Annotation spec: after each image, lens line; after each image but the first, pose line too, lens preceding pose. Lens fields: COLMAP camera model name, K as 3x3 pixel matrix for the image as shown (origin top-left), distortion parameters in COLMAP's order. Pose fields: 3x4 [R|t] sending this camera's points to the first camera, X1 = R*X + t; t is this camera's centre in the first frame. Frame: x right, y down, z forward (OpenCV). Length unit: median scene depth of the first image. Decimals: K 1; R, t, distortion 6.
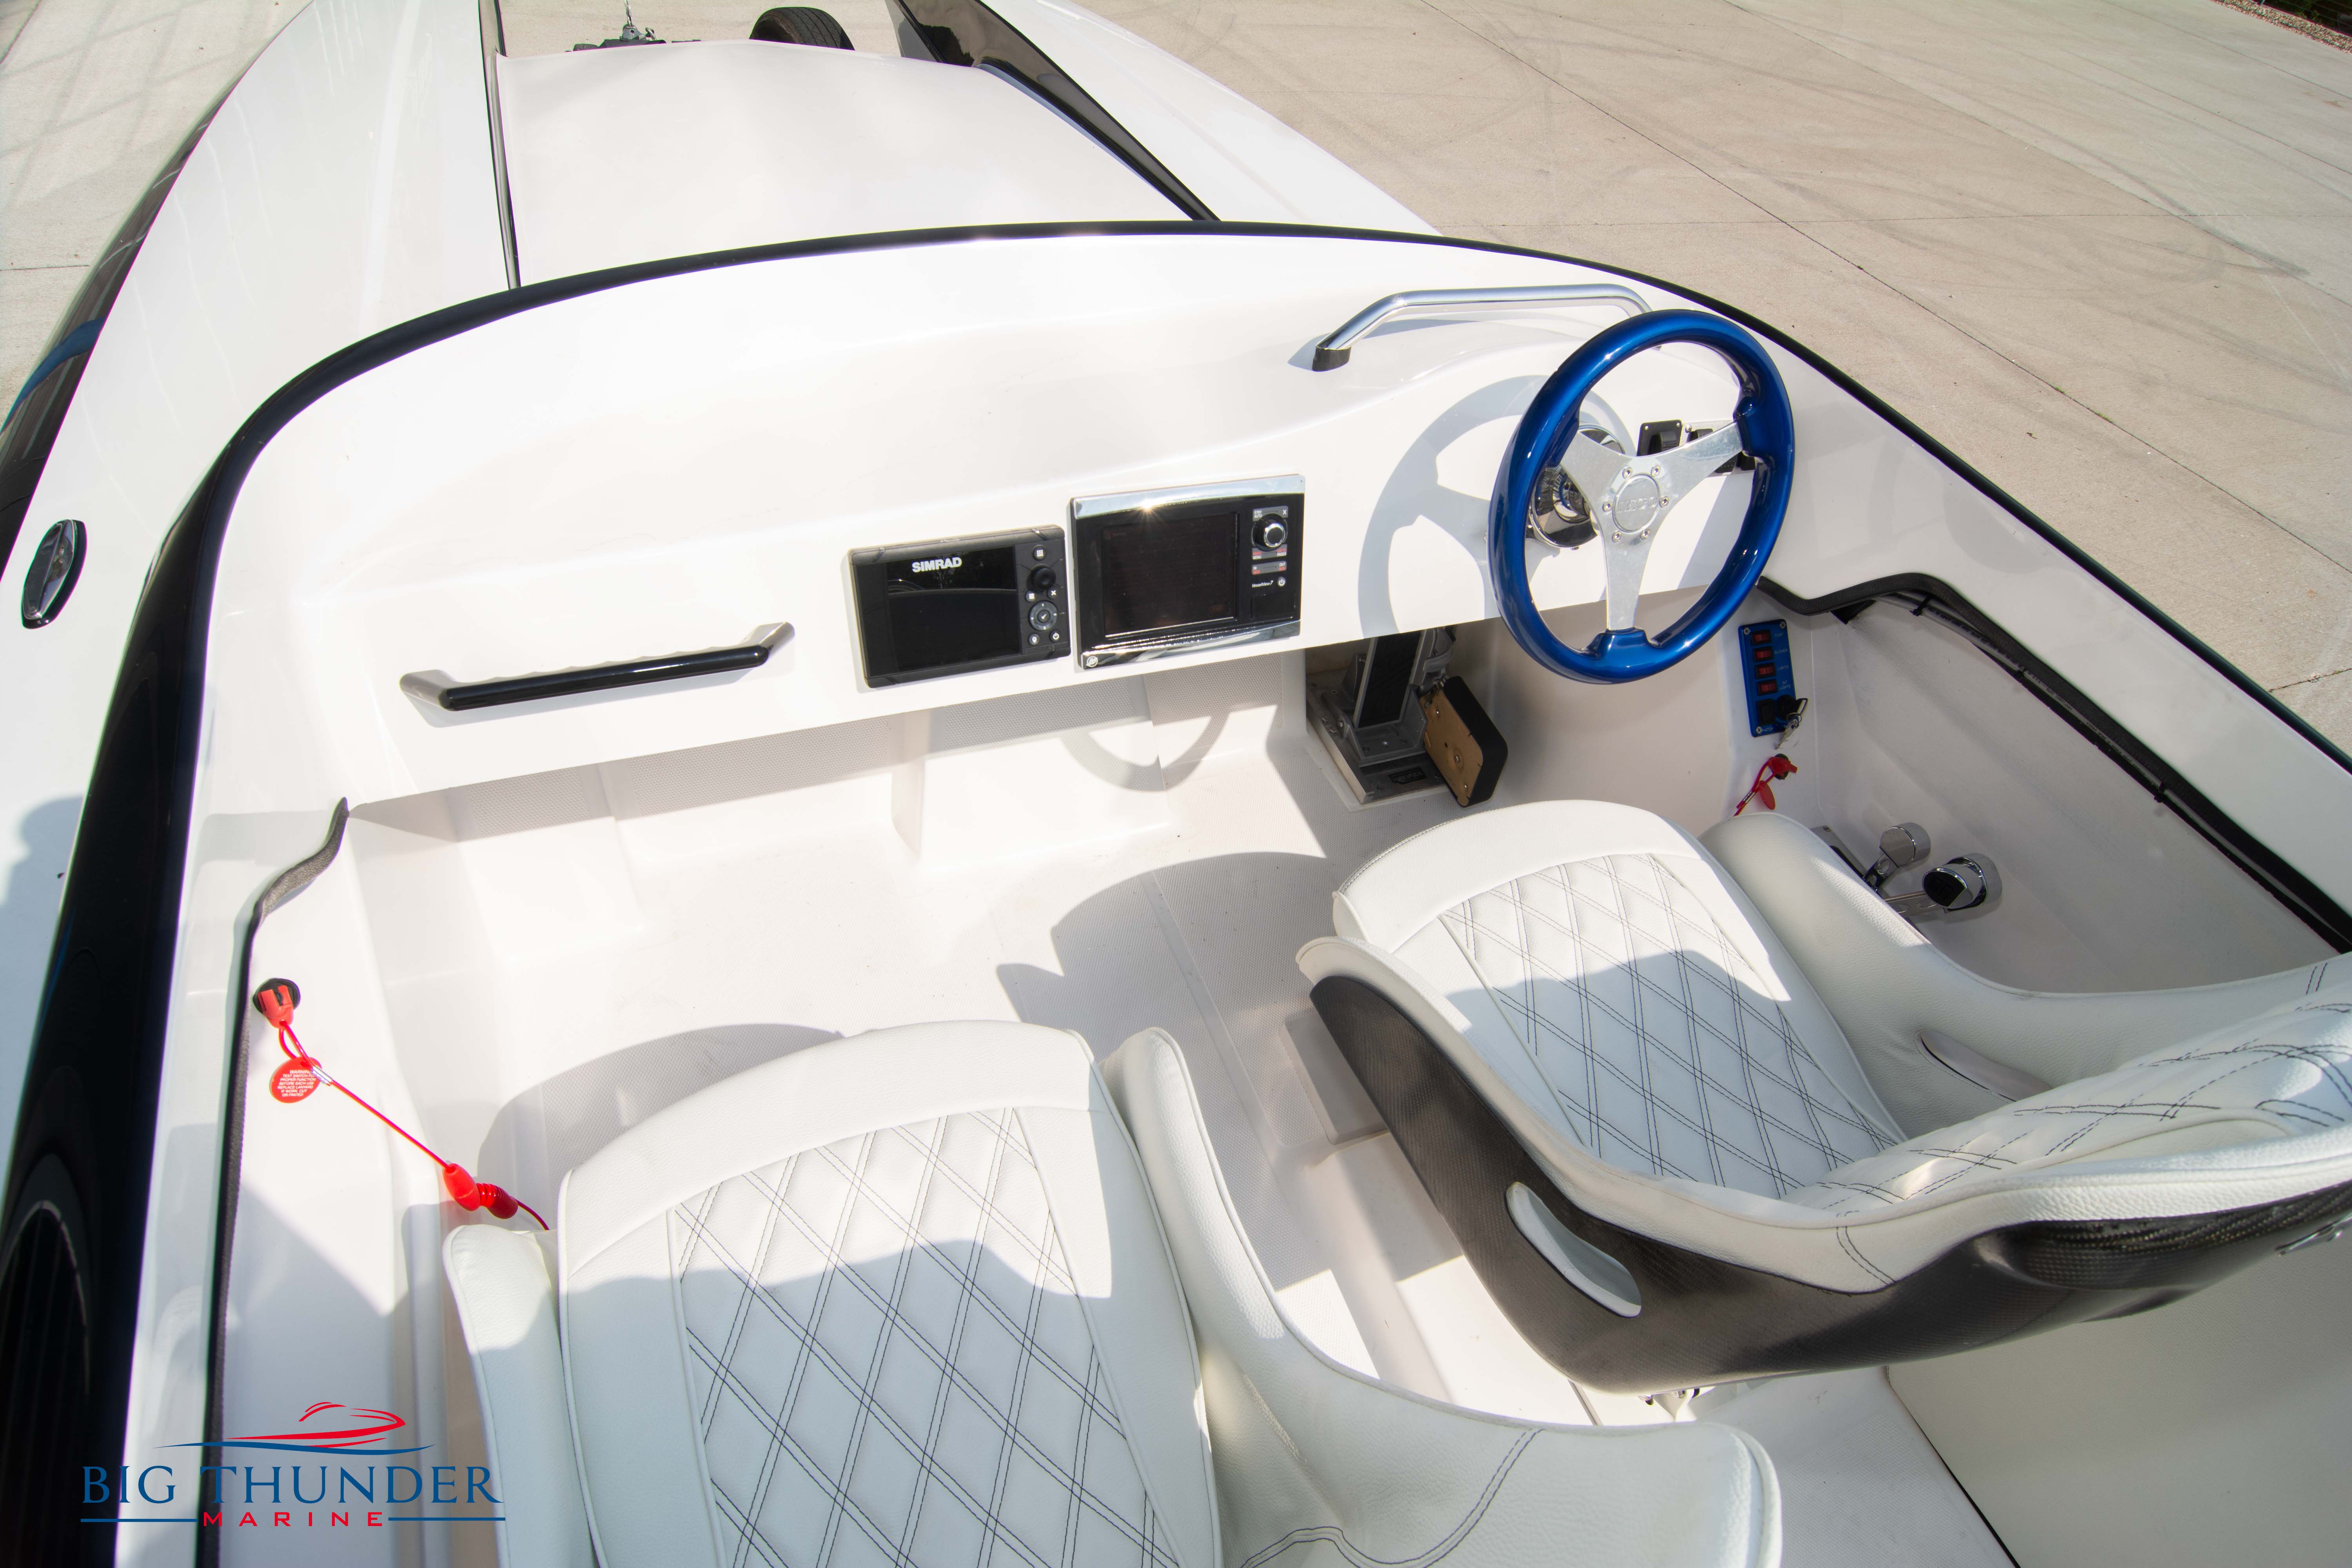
lens RADIAL K [[1254.2, 0, 1183.3], [0, 1254.2, 787.4], [0, 0, 1]] dist [-0.010701, -0.008518]
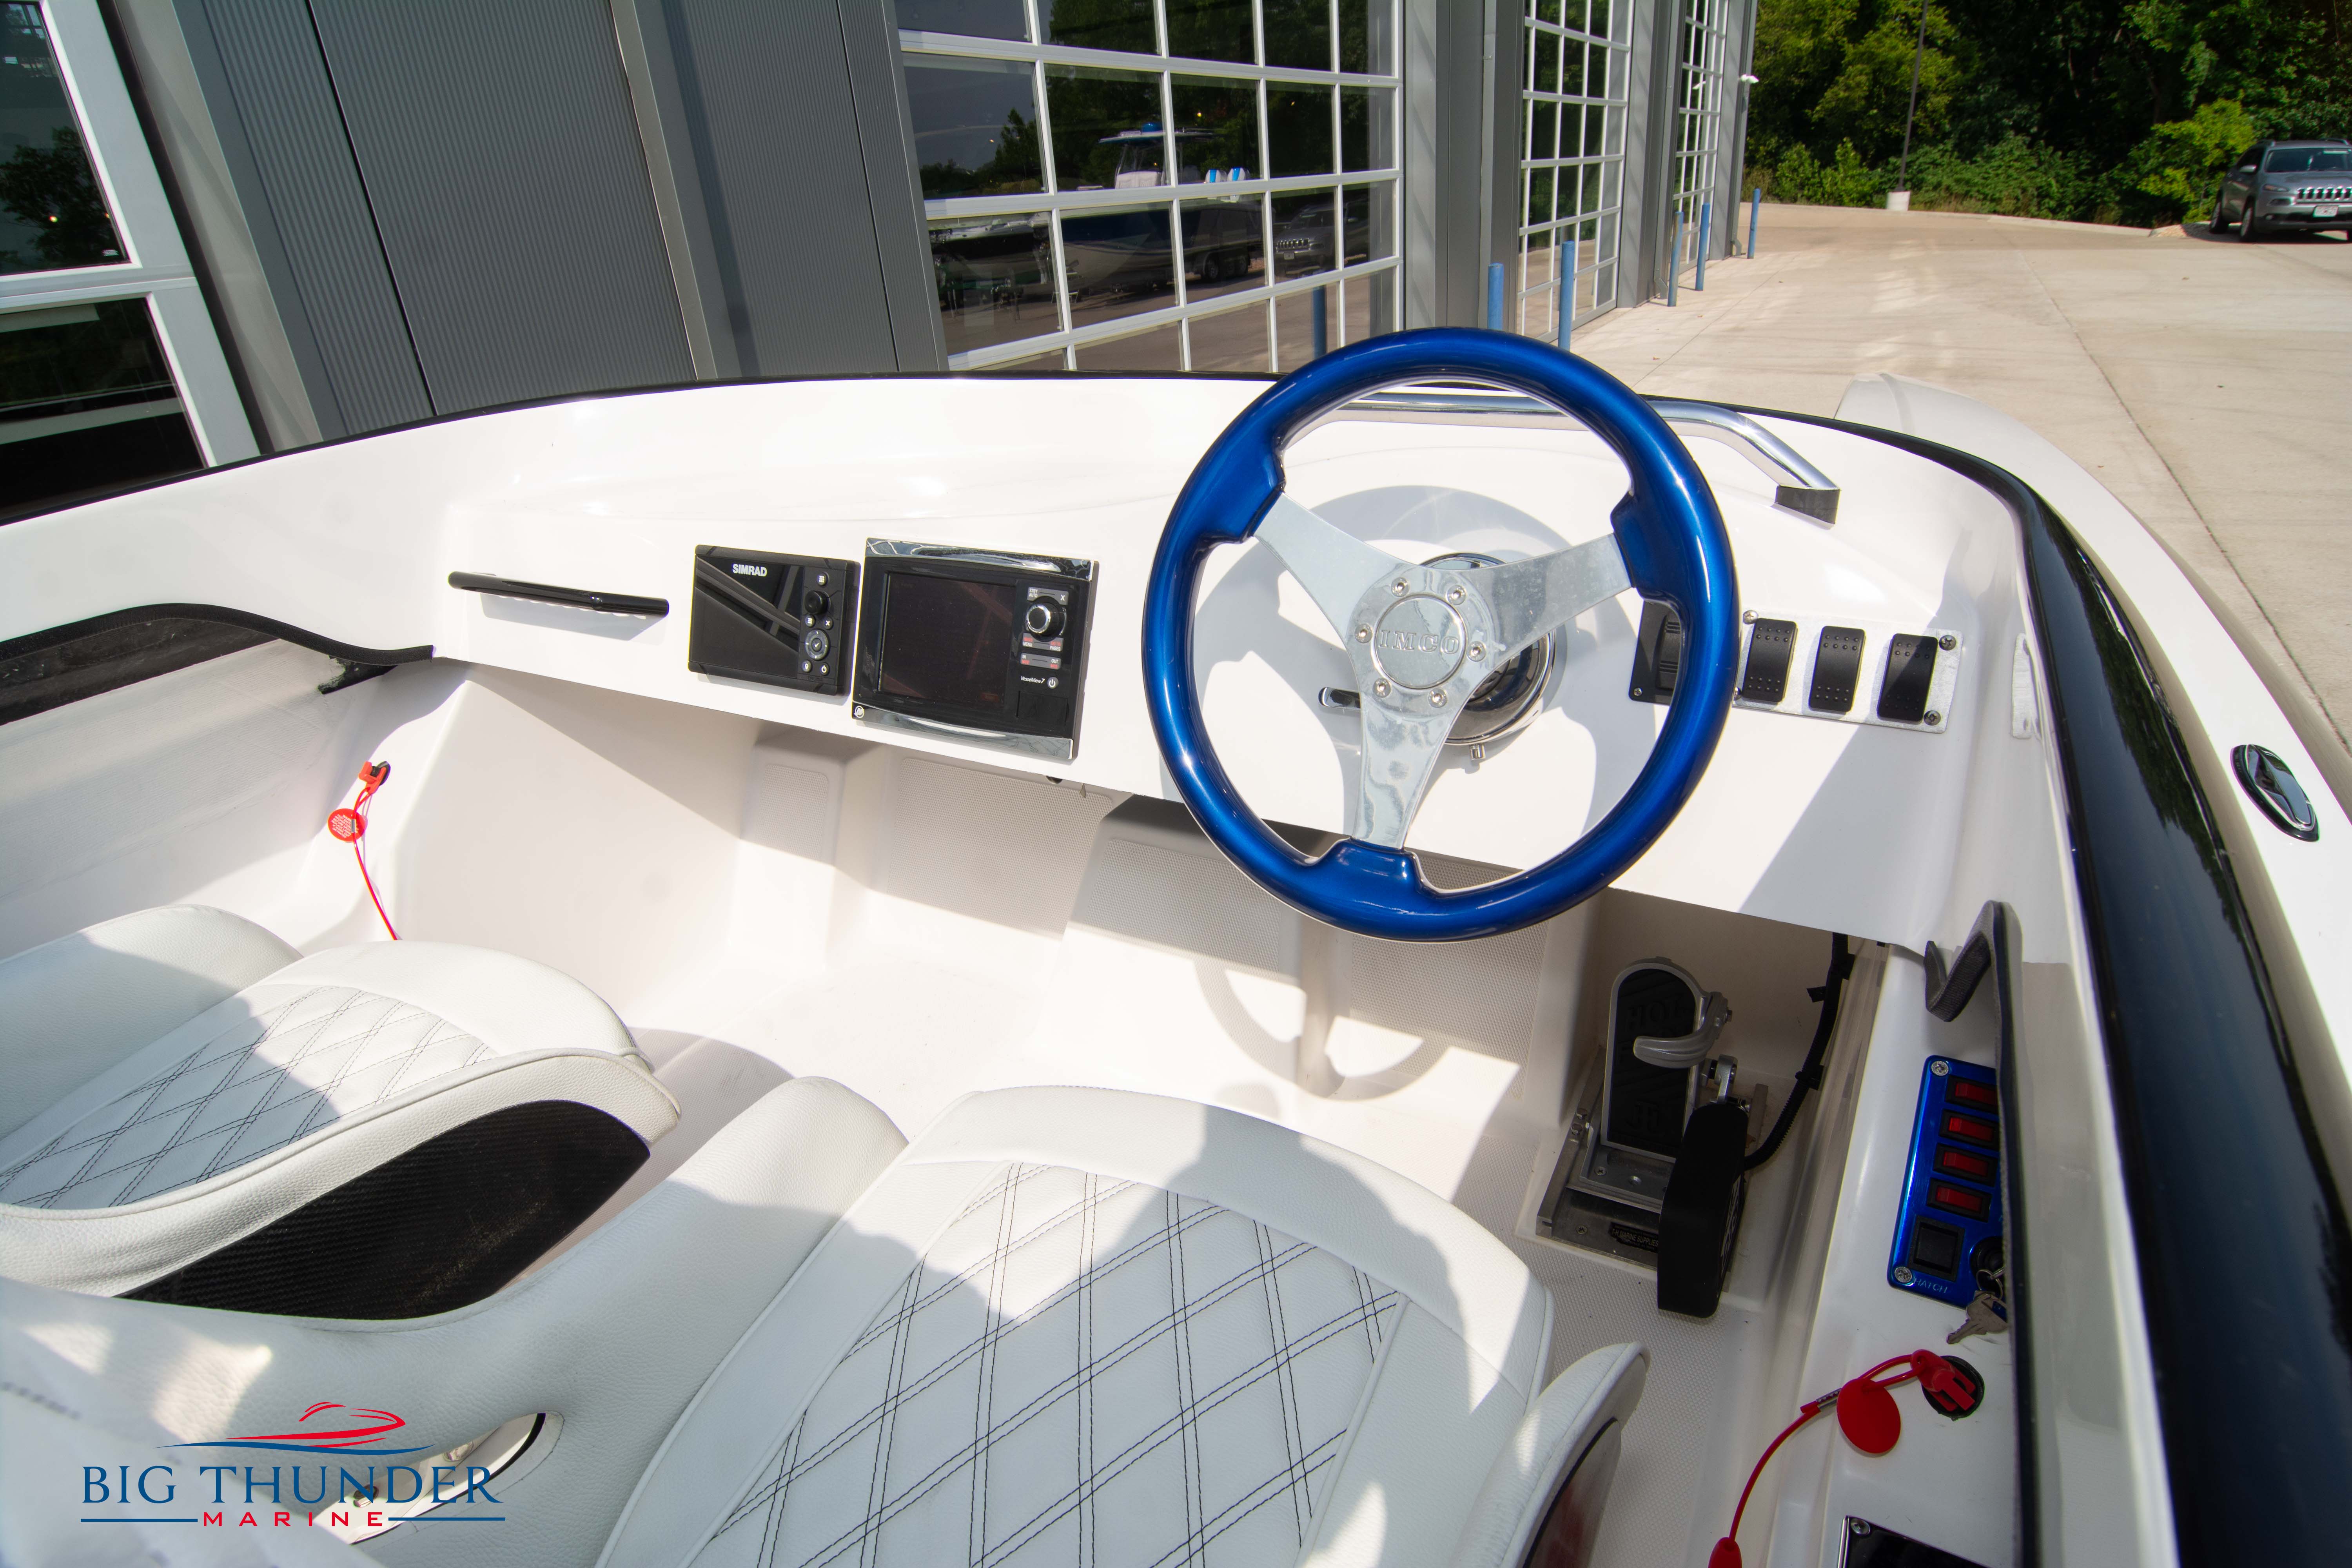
lens RADIAL K [[1254.2, 0, 1183.3], [0, 1254.2, 787.4], [0, 0, 1]] dist [-0.010701, -0.008518]
pose [[0.613547, 0.184732, -0.767746, 0.784751], [-0.452083, 0.879324, -0.149704, -0.018819], [0.647442, 0.438935, 0.623021, 0.576526]]
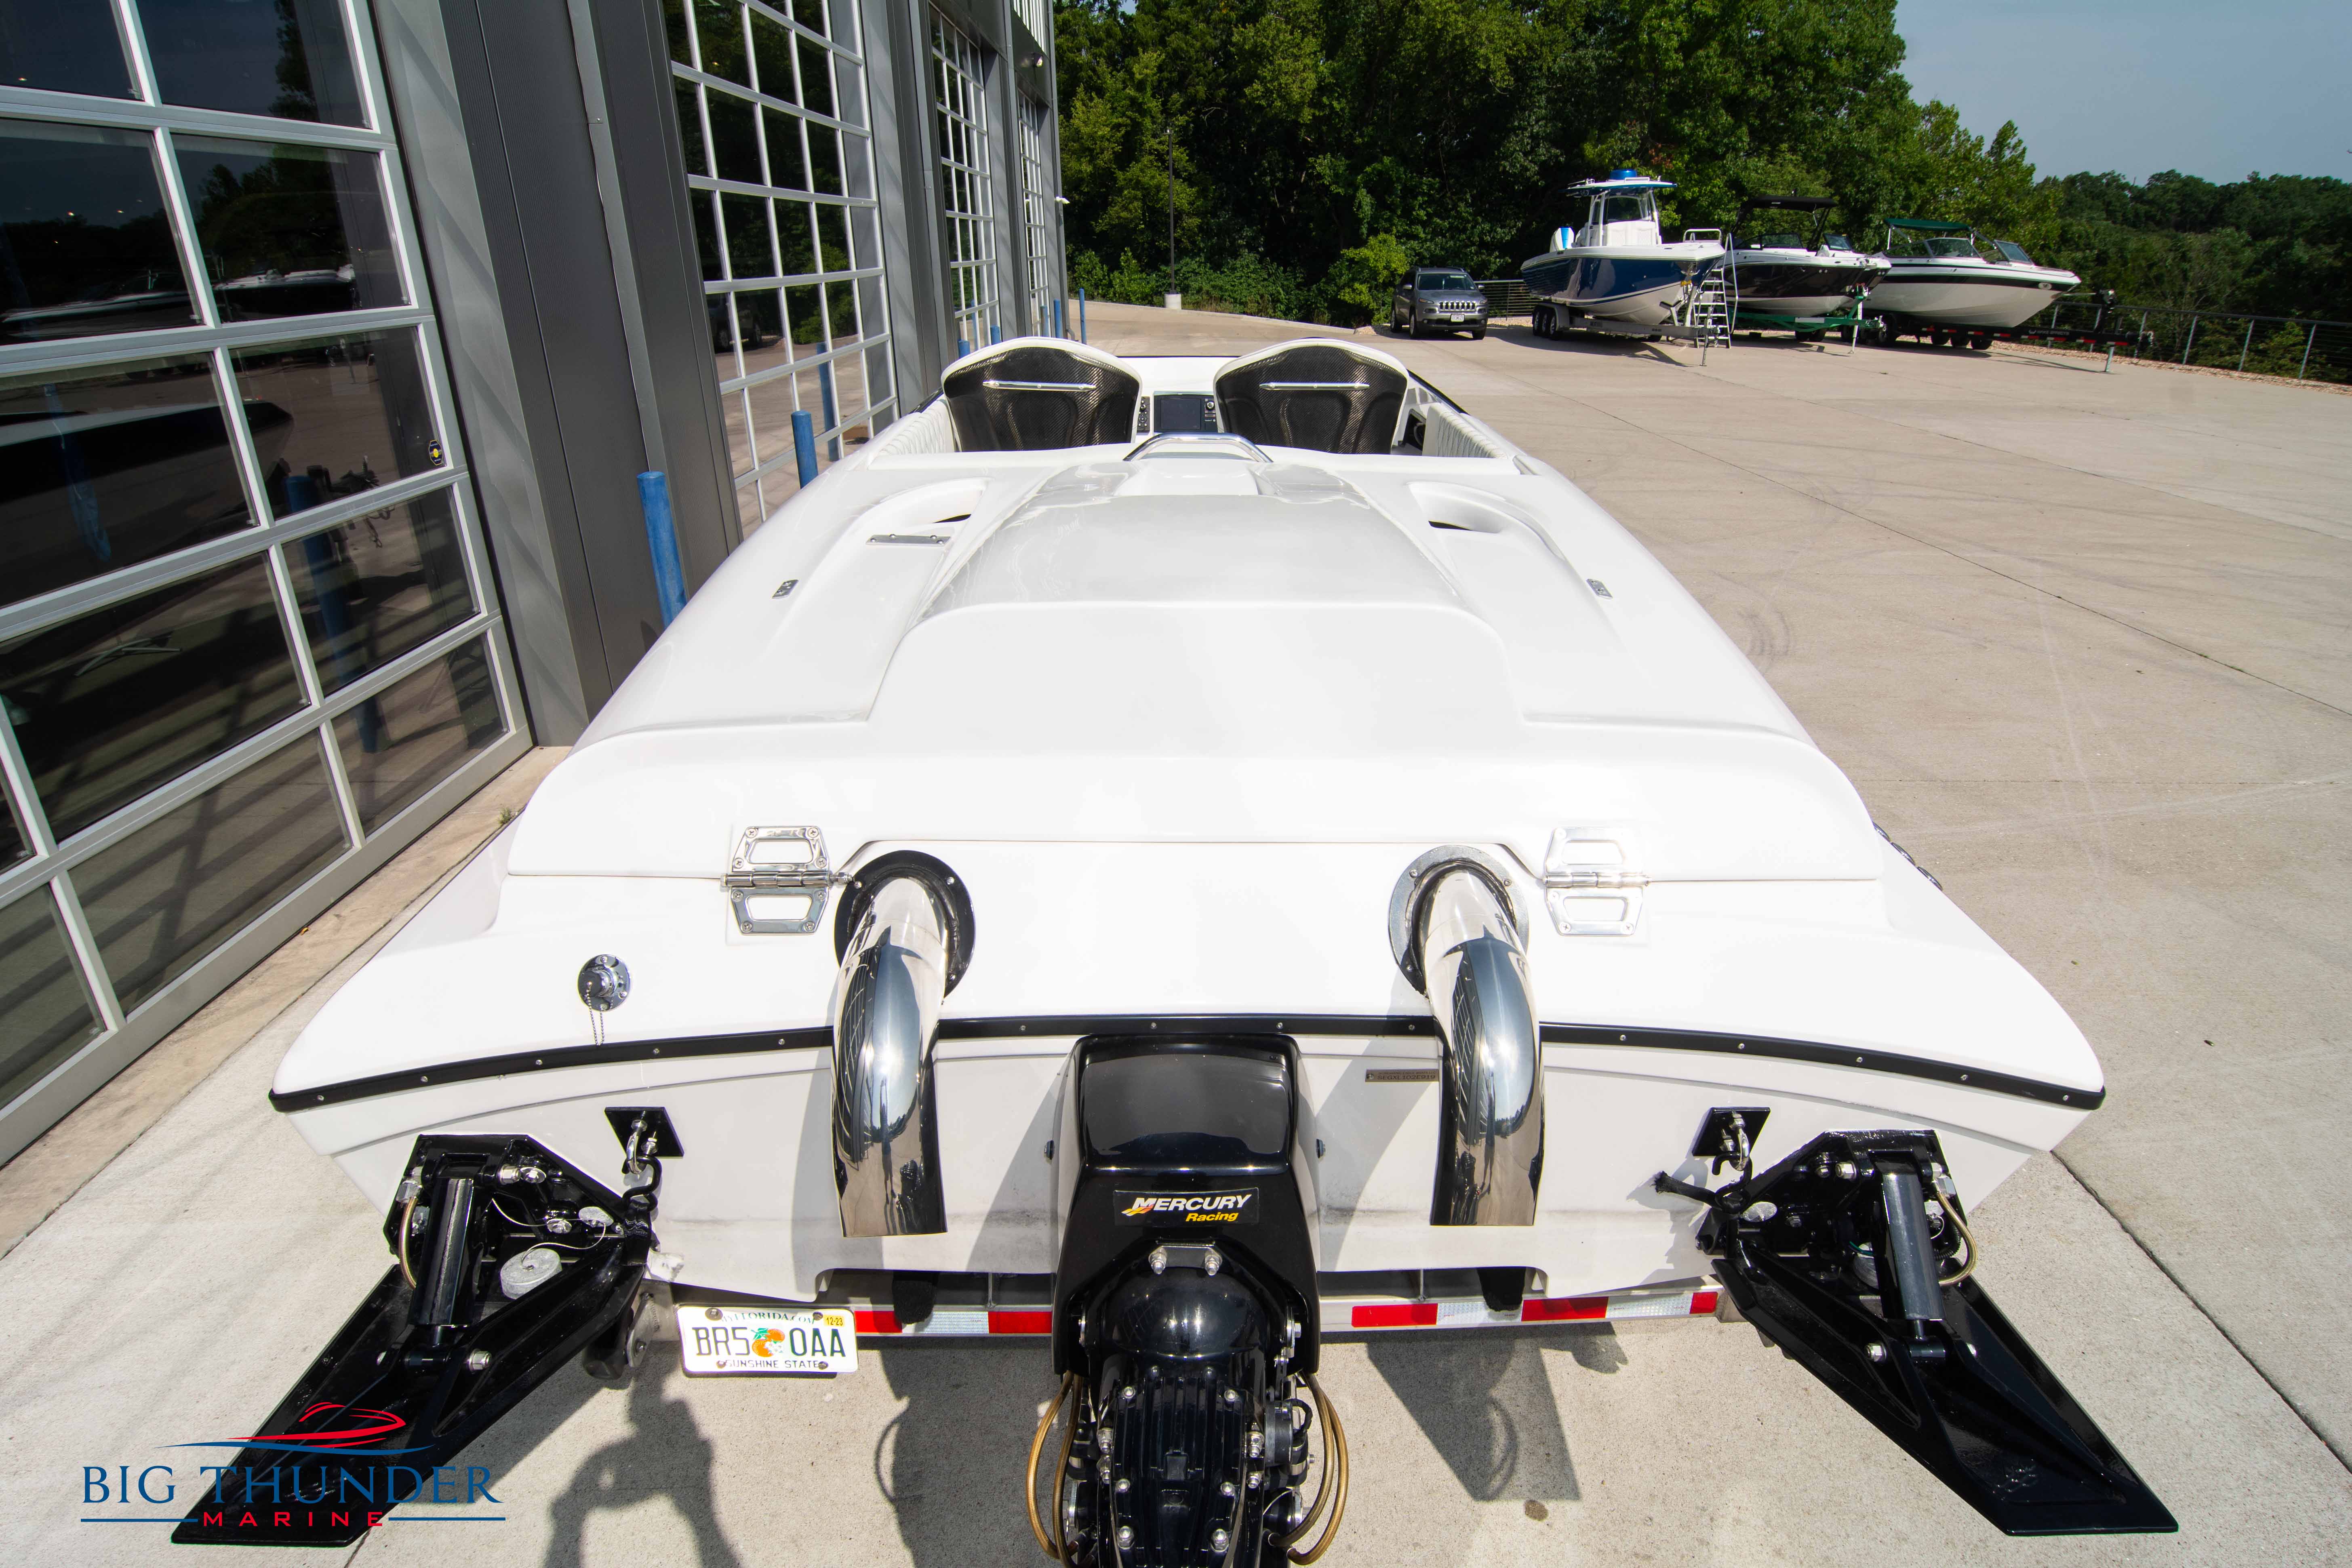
lens RADIAL K [[1279.6, 0, 1176.0], [0, 1279.6, 784.0], [0, 0, 1]] dist [-0.000241, -0.015015]
pose [[0.913466, 0.027884, -0.405959, 1.453924], [-0.190213, 0.911201, -0.365419, 2.074603], [0.359721, 0.411017, 0.837655, -1.604624]]
